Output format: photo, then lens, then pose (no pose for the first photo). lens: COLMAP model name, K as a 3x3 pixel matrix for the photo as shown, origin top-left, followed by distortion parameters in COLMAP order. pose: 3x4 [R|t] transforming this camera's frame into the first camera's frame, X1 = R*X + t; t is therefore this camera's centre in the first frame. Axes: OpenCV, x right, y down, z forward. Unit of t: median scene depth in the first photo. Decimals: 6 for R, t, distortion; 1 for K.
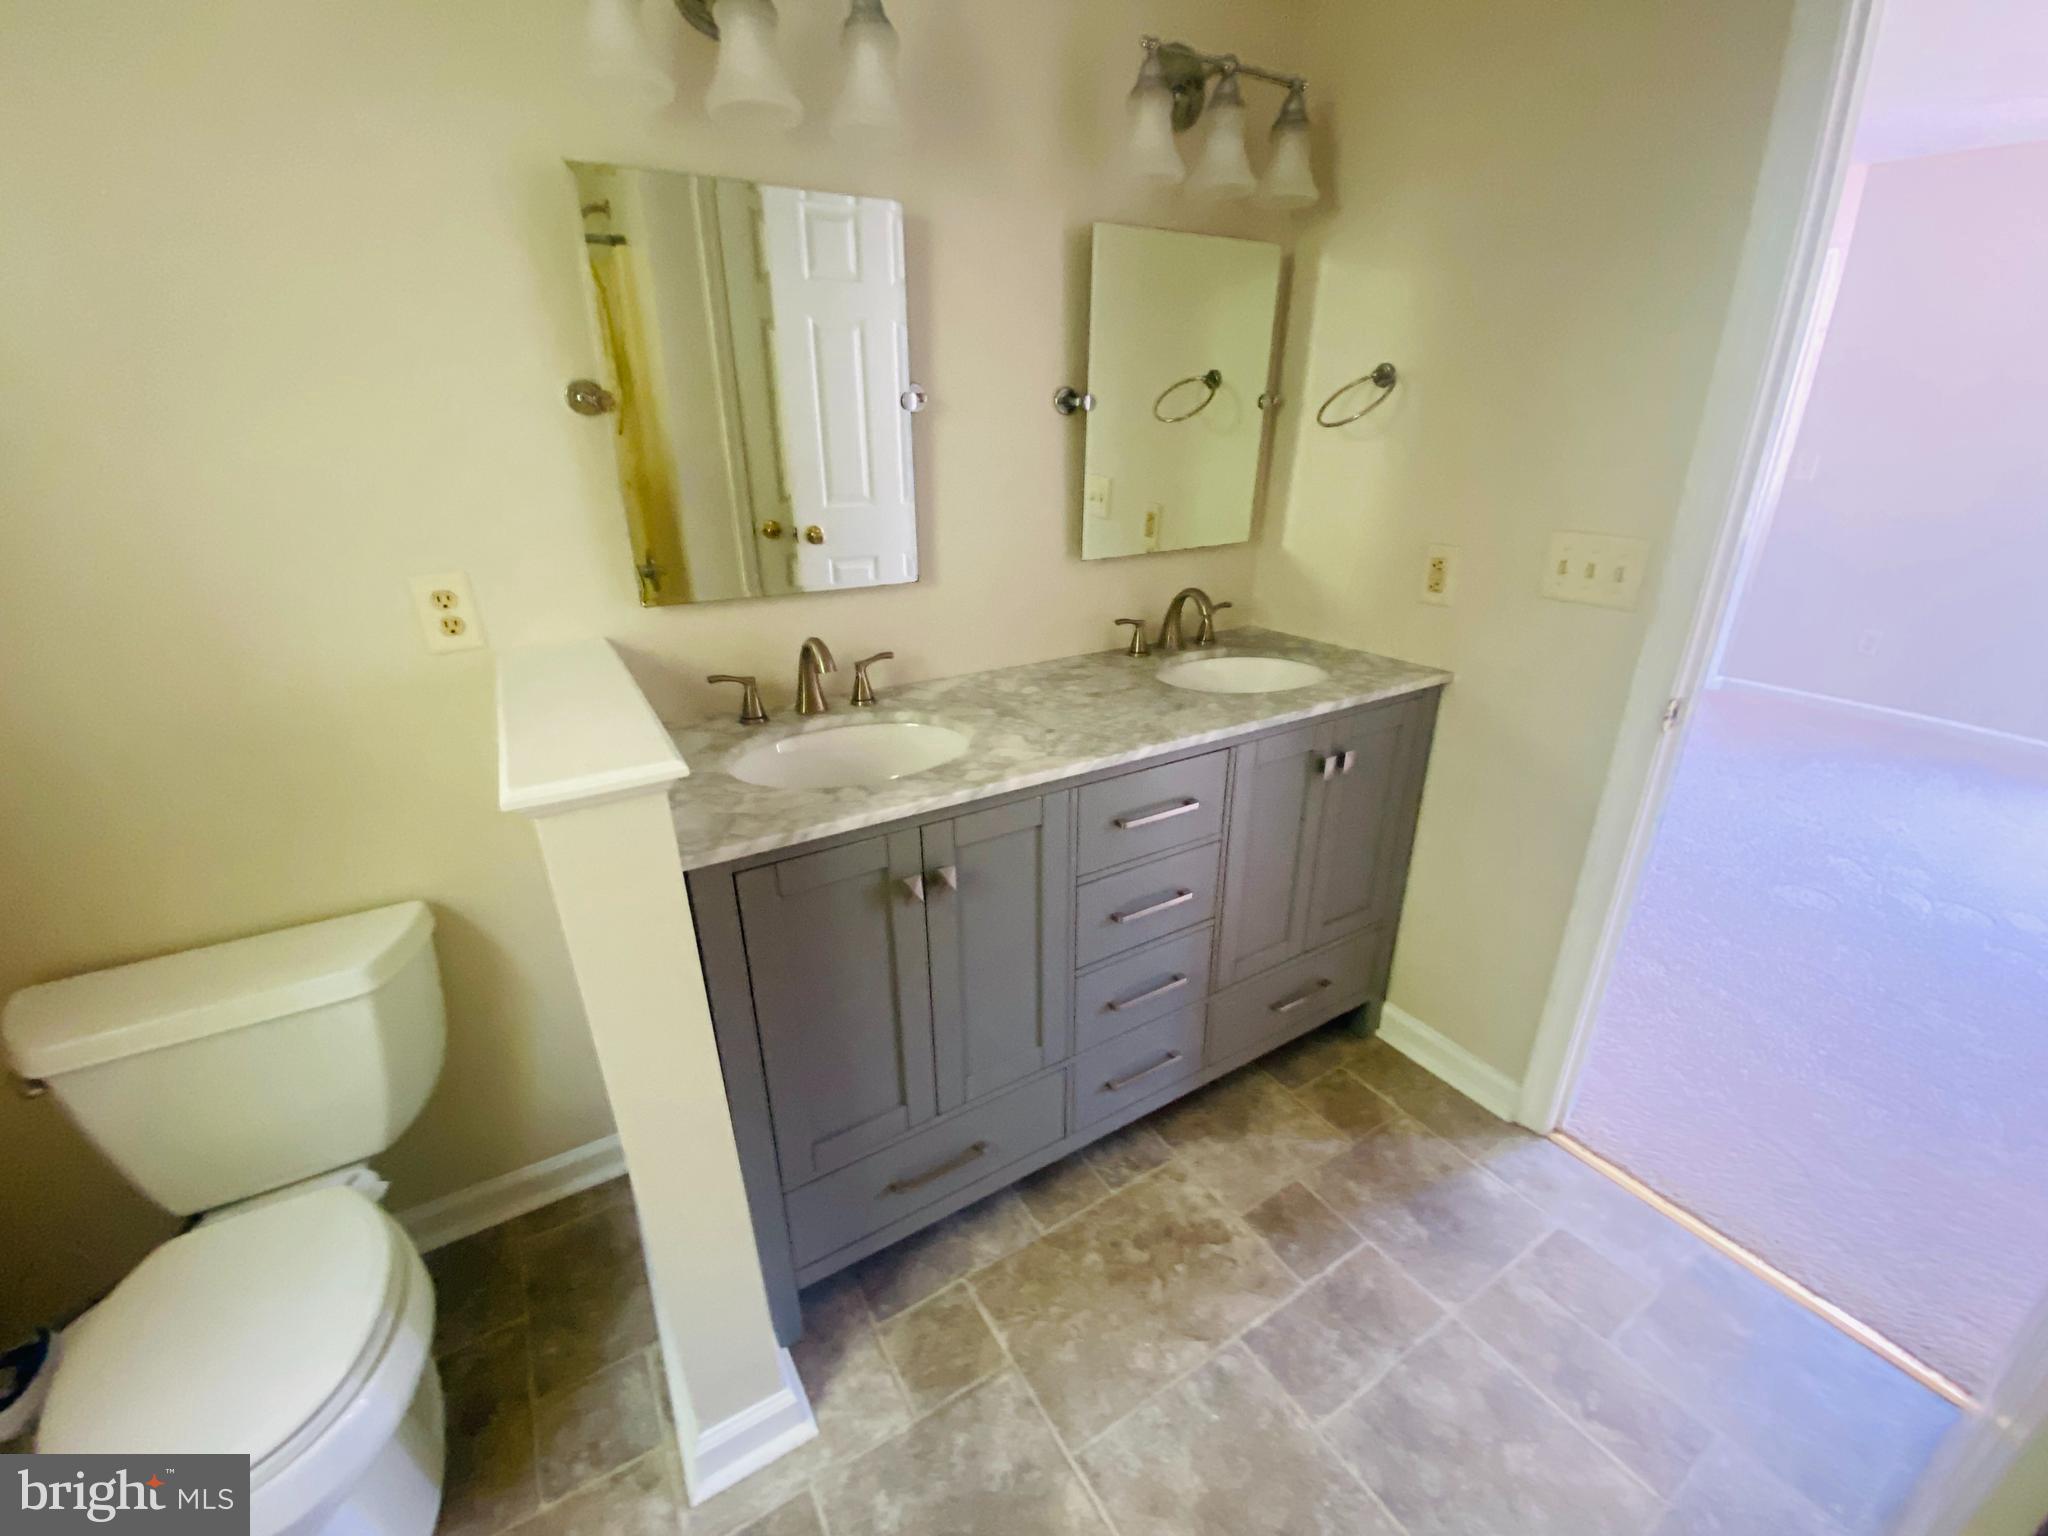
lens RADIAL K [[841.2, 0, 1017.7], [0, 841.2, 766.3], [0, 0, 1]] dist [0.070092, -0.054432]
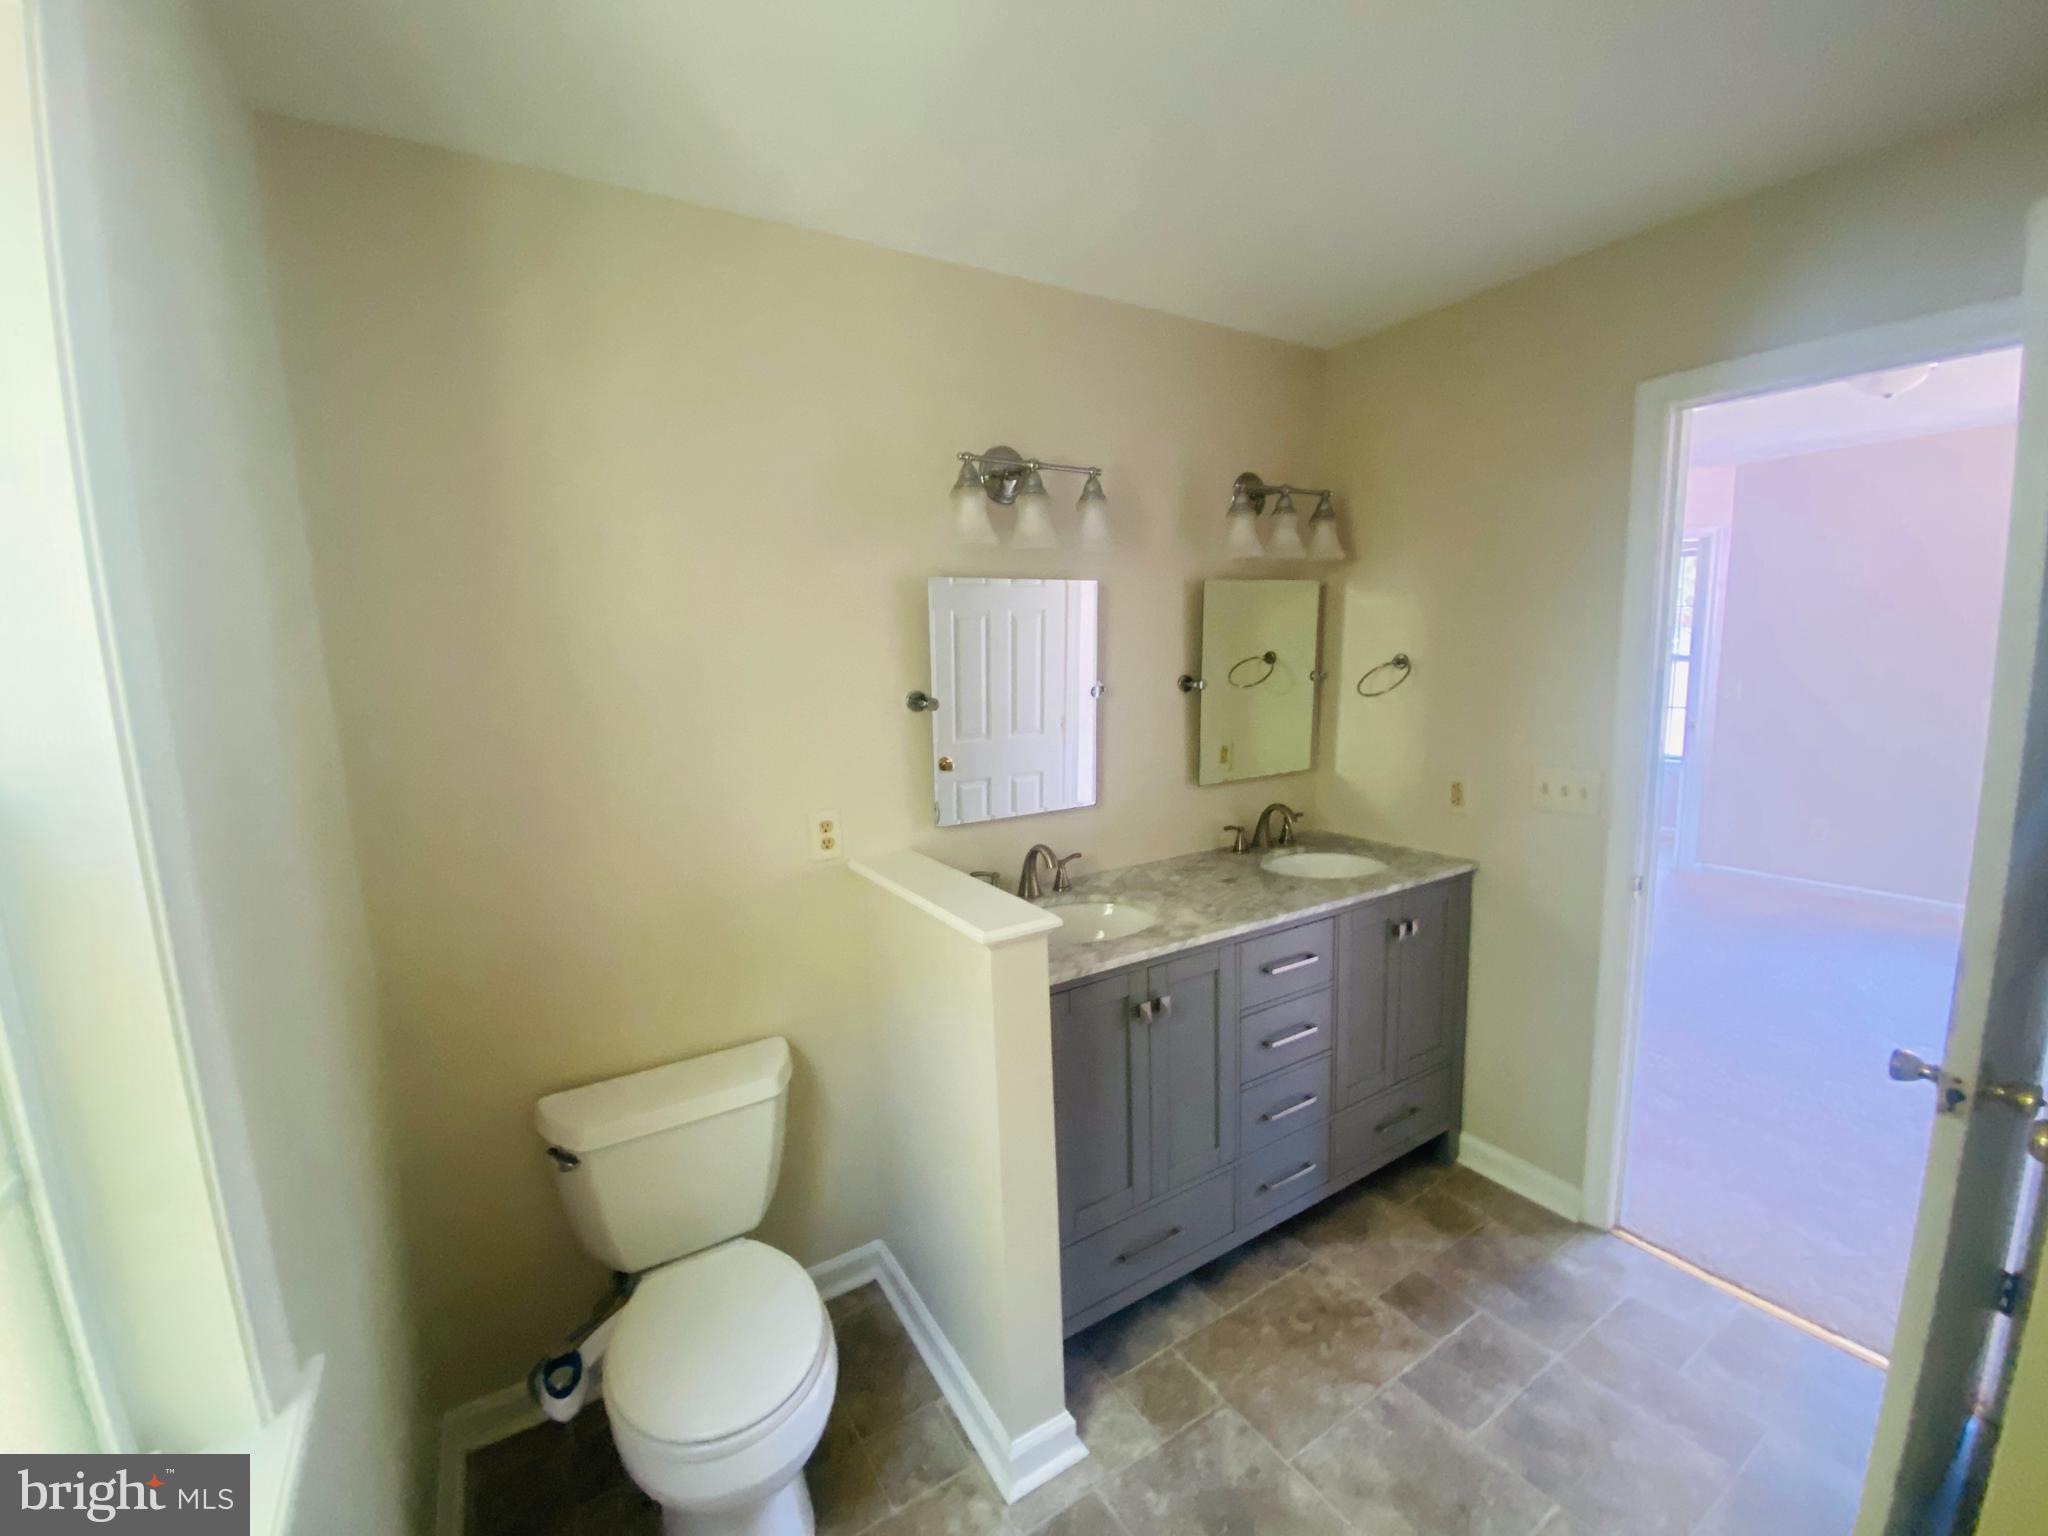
lens RADIAL K [[837.4, 0, 1020.0], [0, 837.4, 769.4], [0, 0, 1]] dist [0.049832, -0.036940]
pose [[0.999792, -0.018809, 0.007879, -0.273987], [0.020133, 0.971879, -0.234620, 0.058131], [-0.003244, 0.234729, 0.972055, -0.415486]]
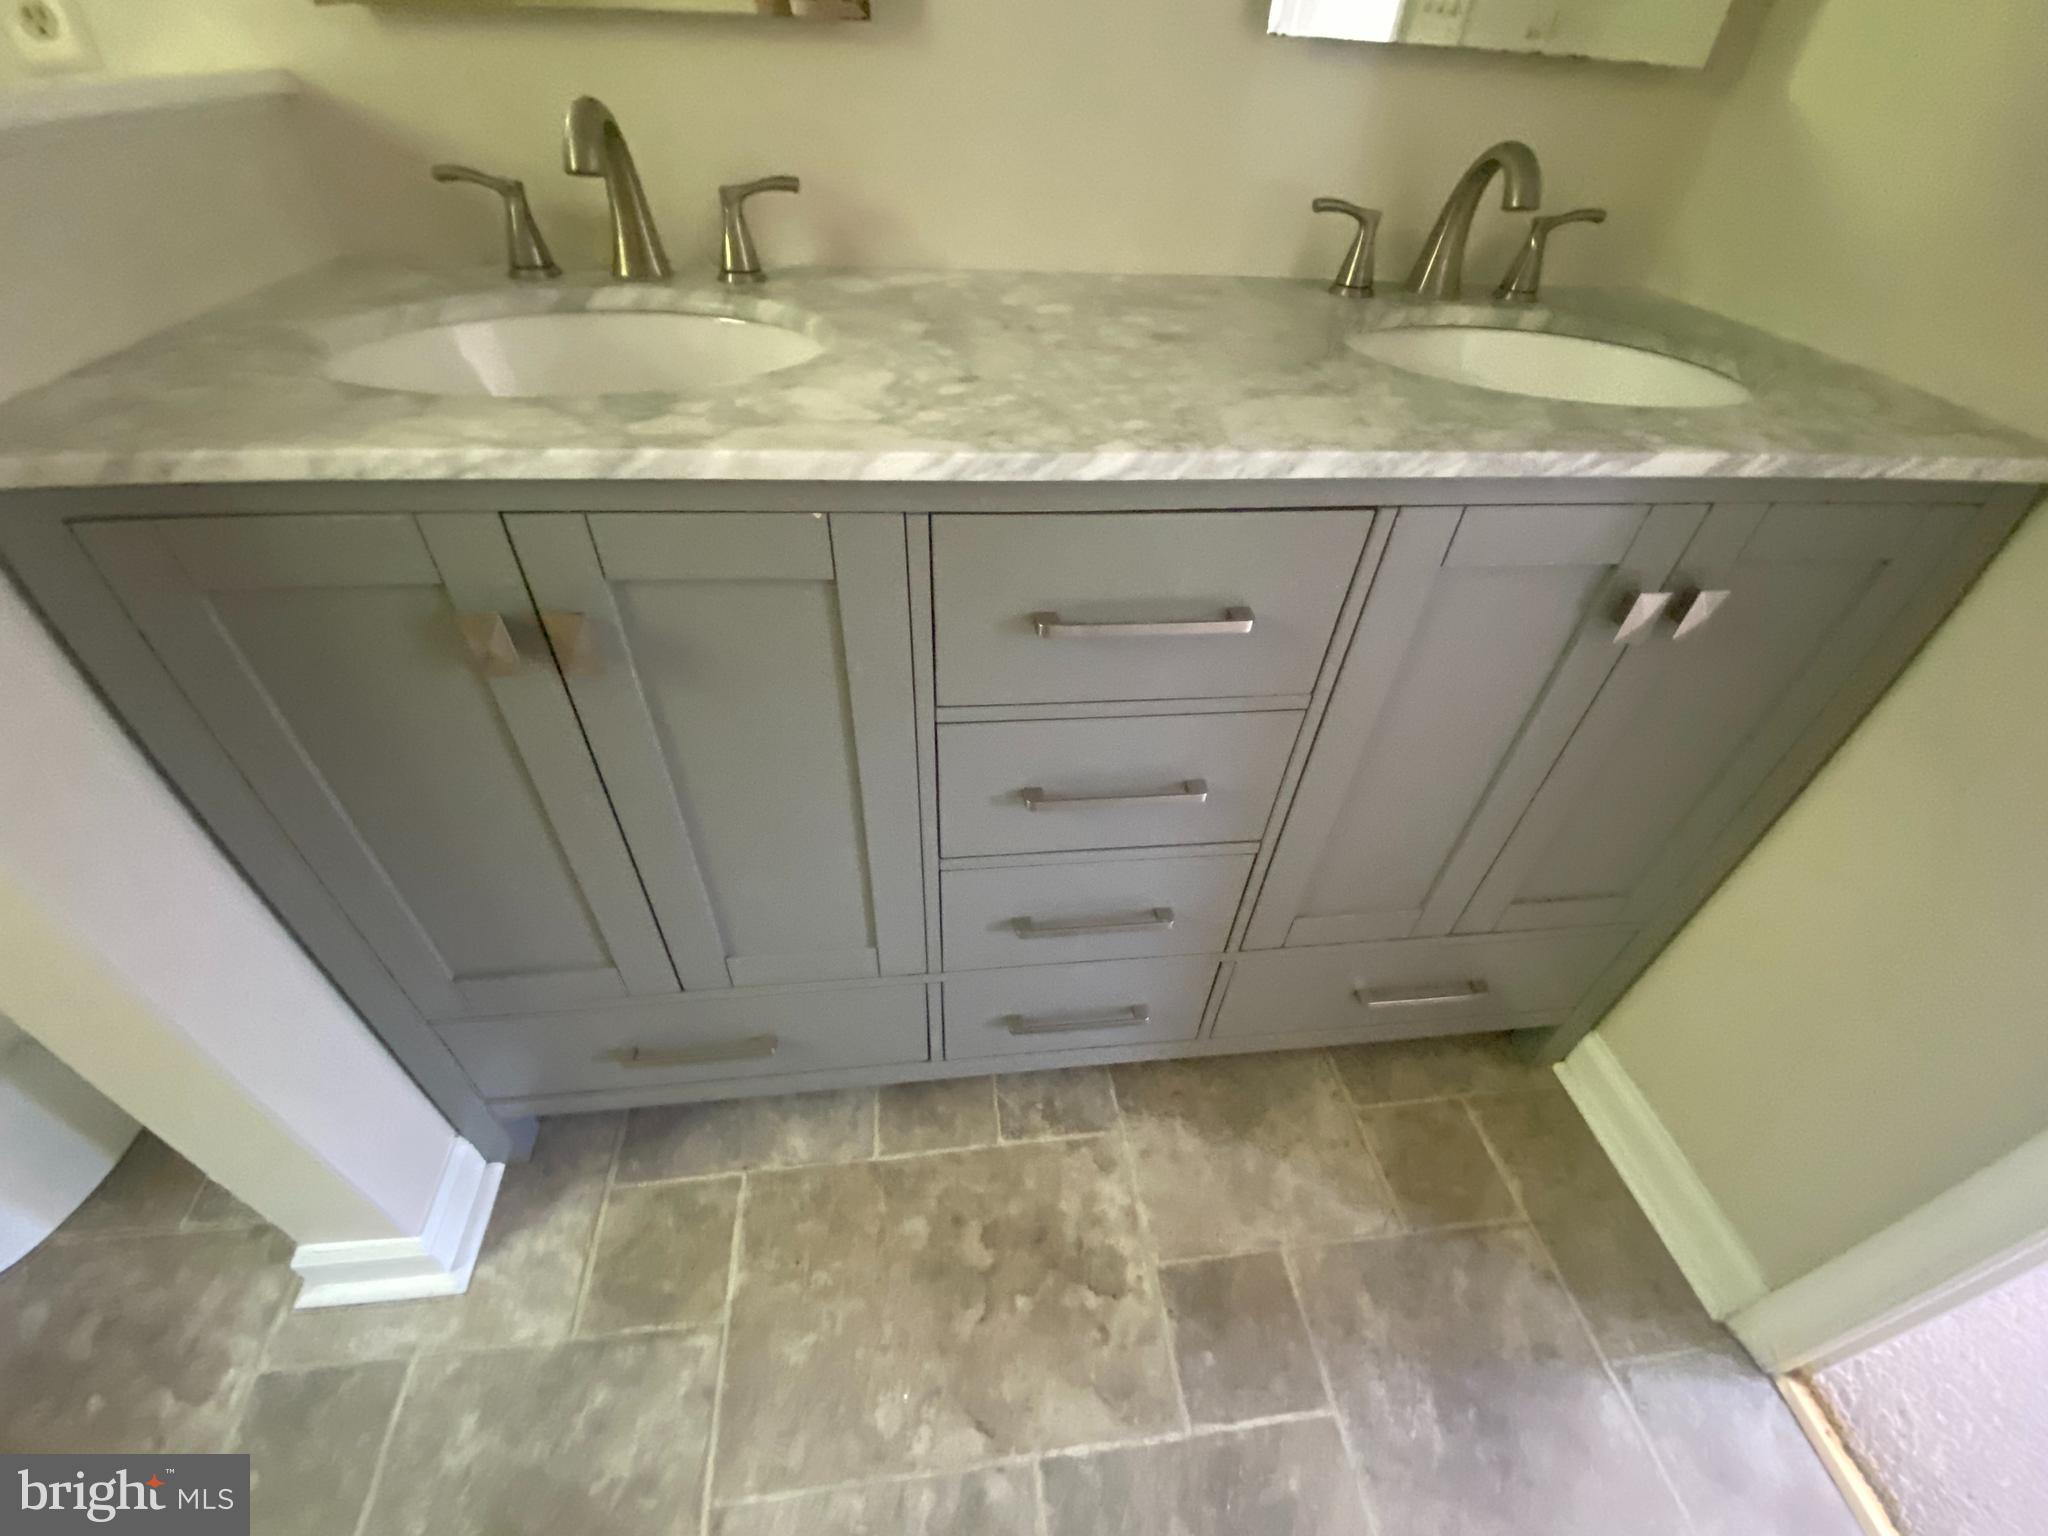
lens RADIAL K [[837.4, 0, 1020.0], [0, 837.4, 769.4], [0, 0, 1]] dist [0.049832, -0.036940]
pose [[0.911170, 0.306038, -0.275879, 0.240261], [-0.202895, 0.916019, 0.346039, -0.012829], [0.358612, -0.259326, 0.896743, 0.518396]]
